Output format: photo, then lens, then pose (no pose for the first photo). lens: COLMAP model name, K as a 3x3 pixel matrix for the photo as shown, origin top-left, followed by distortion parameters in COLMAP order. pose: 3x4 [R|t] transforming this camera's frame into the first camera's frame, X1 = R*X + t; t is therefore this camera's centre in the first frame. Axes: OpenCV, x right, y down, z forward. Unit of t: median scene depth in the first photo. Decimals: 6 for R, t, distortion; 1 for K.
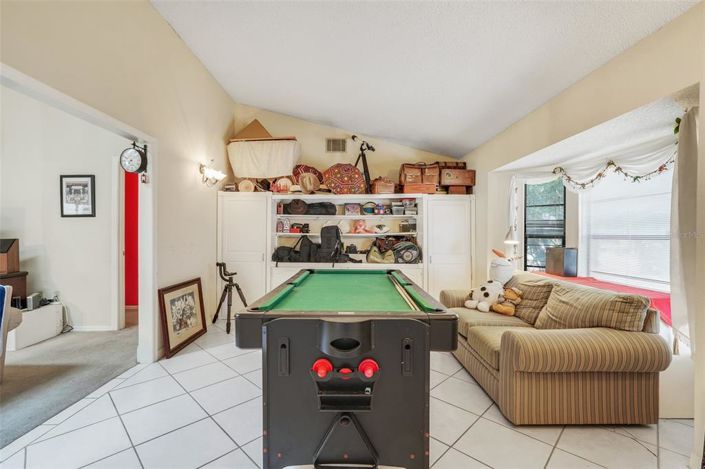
lens RADIAL K [[310.1, 0, 355.2], [0, 310.1, 234.7], [0, 0, 1]] dist [-0.002830, 0.000067]
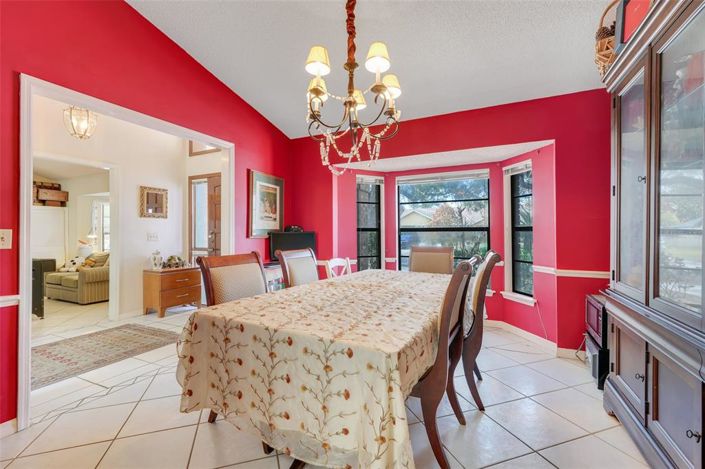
lens RADIAL K [[310.1, 0, 358.9], [0, 310.1, 232.6], [0, 0, 1]] dist [-0.002830, 0.000067]
pose [[0.451449, -0.002436, 0.892294, -0.524171], [0.011924, 0.999923, -0.003303, 0.032008], [-0.892217, 0.012131, 0.451443, -1.539522]]
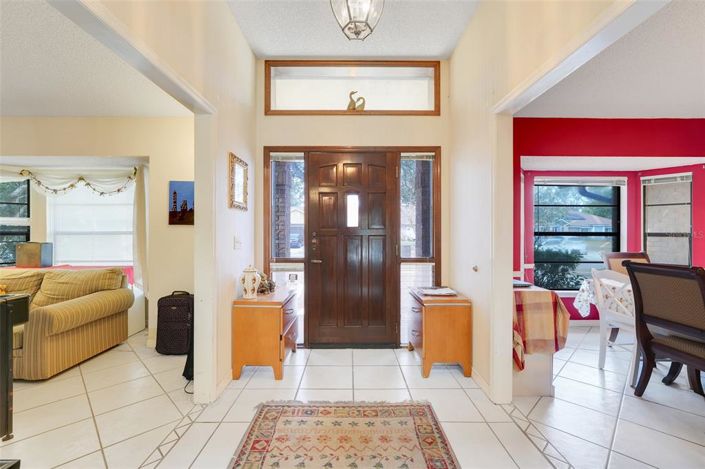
lens RADIAL K [[310.1, 0, 351.1], [0, 310.1, 230.5], [0, 0, 1]] dist [-0.002830, 0.000067]
pose [[0.009360, 0.000846, 0.999956, -0.504333], [0.002734, 0.999996, -0.000871, 0.000710], [-0.999952, 0.002742, 0.009357, -0.187603]]
